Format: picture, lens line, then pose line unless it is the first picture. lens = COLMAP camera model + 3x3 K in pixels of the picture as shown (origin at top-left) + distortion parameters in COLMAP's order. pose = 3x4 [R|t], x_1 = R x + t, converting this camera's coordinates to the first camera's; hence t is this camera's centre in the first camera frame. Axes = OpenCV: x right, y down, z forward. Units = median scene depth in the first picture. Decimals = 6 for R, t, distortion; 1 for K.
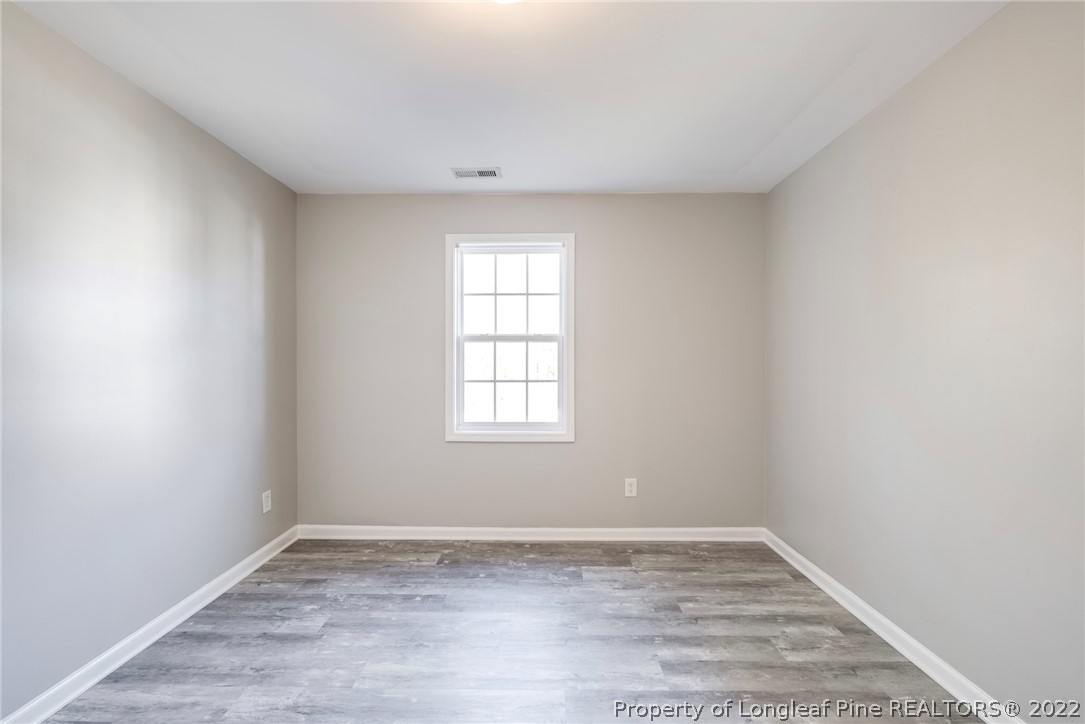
lens RADIAL K [[462.8, 0, 533.9], [0, 462.8, 362.9], [0, 0, 1]] dist [-0.000099, -0.000325]
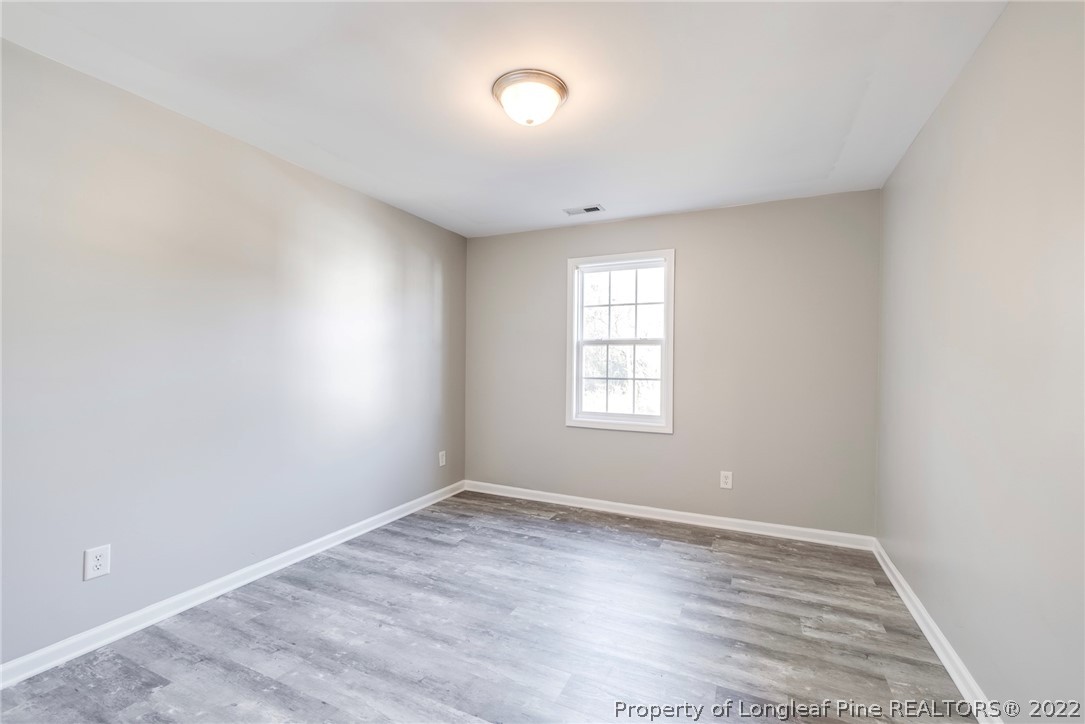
lens RADIAL K [[462.8, 0, 536.6], [0, 462.8, 362.4], [0, 0, 1]] dist [-0.000099, -0.000325]
pose [[0.909978, 0.008356, -0.414573, 0.281441], [-0.008792, 0.999961, 0.000857, -0.001635], [0.414564, 0.002865, 0.910016, -0.183231]]
